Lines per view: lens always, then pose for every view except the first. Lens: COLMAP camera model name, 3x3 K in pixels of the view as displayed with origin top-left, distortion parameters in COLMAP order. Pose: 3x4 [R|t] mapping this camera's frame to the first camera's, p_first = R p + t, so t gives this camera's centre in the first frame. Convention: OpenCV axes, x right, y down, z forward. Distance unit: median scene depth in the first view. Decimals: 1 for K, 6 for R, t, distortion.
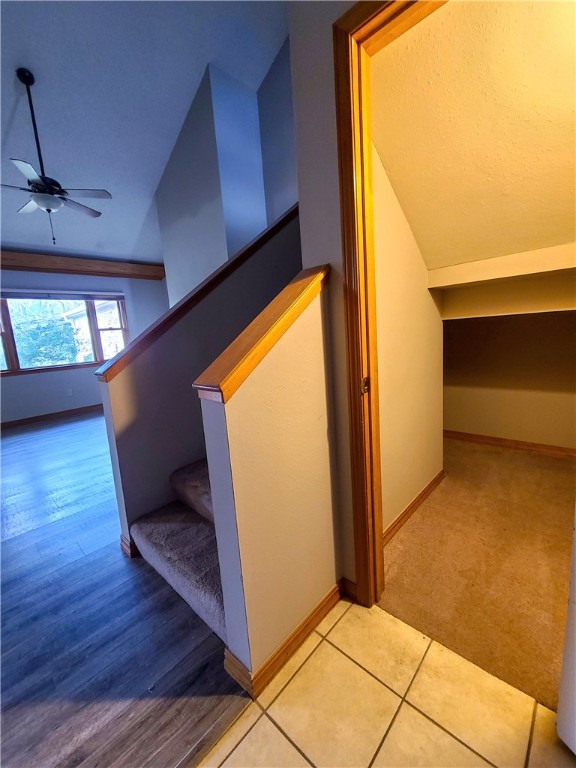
lens RADIAL K [[314.1, 0, 285.7], [0, 314.1, 380.5], [0, 0, 1]] dist [0.002142, -0.000717]
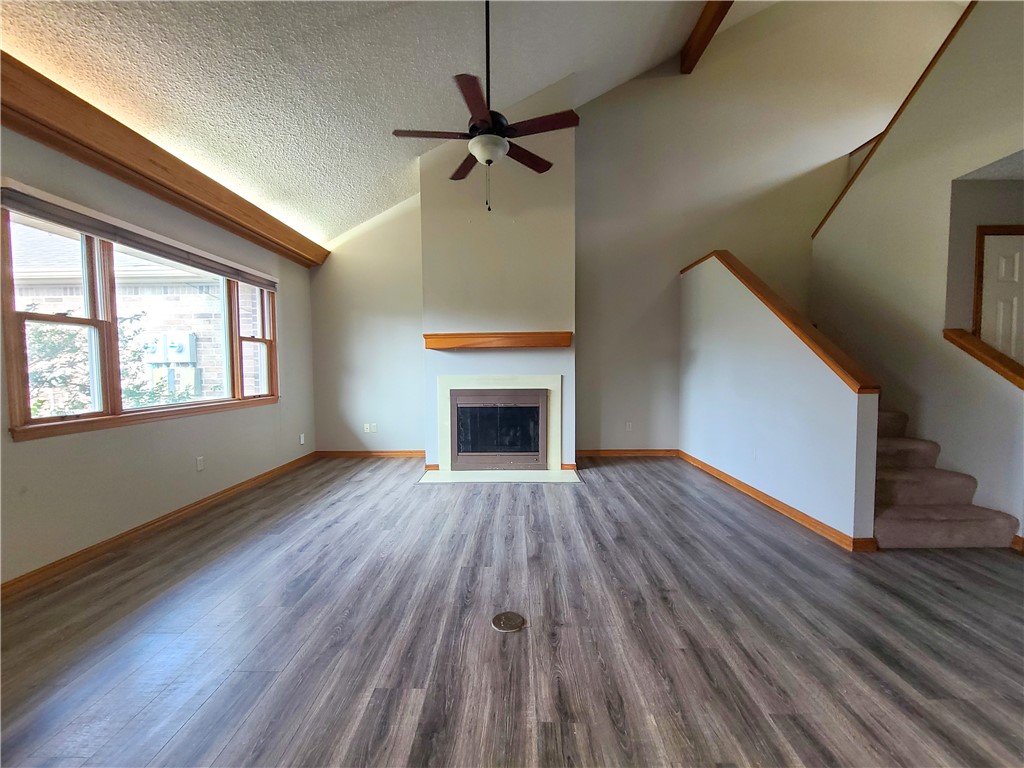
lens RADIAL K [[418.8, 0, 506.8], [0, 418.8, 388.4], [0, 0, 1]] dist [0.002142, -0.000717]
pose [[0.738192, 0.032684, 0.673798, -0.722469], [0.058061, 0.992041, -0.111730, 0.021648], [-0.672087, 0.121600, 0.730419, 0.209749]]
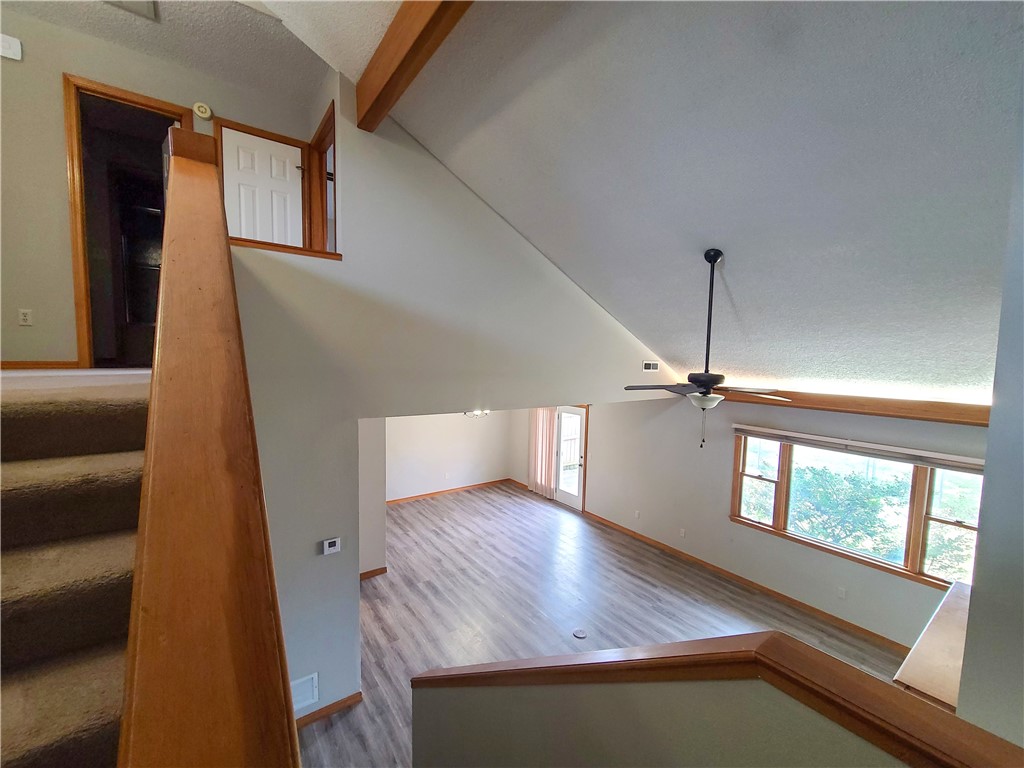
lens RADIAL K [[418.8, 0, 506.8], [0, 418.8, 388.4], [0, 0, 1]] dist [0.002142, -0.000717]
pose [[-0.184381, 0.147710, -0.971692, 0.194366], [-0.160083, 0.970927, 0.177970, -0.383158], [0.969730, 0.188366, -0.155374, 0.368825]]
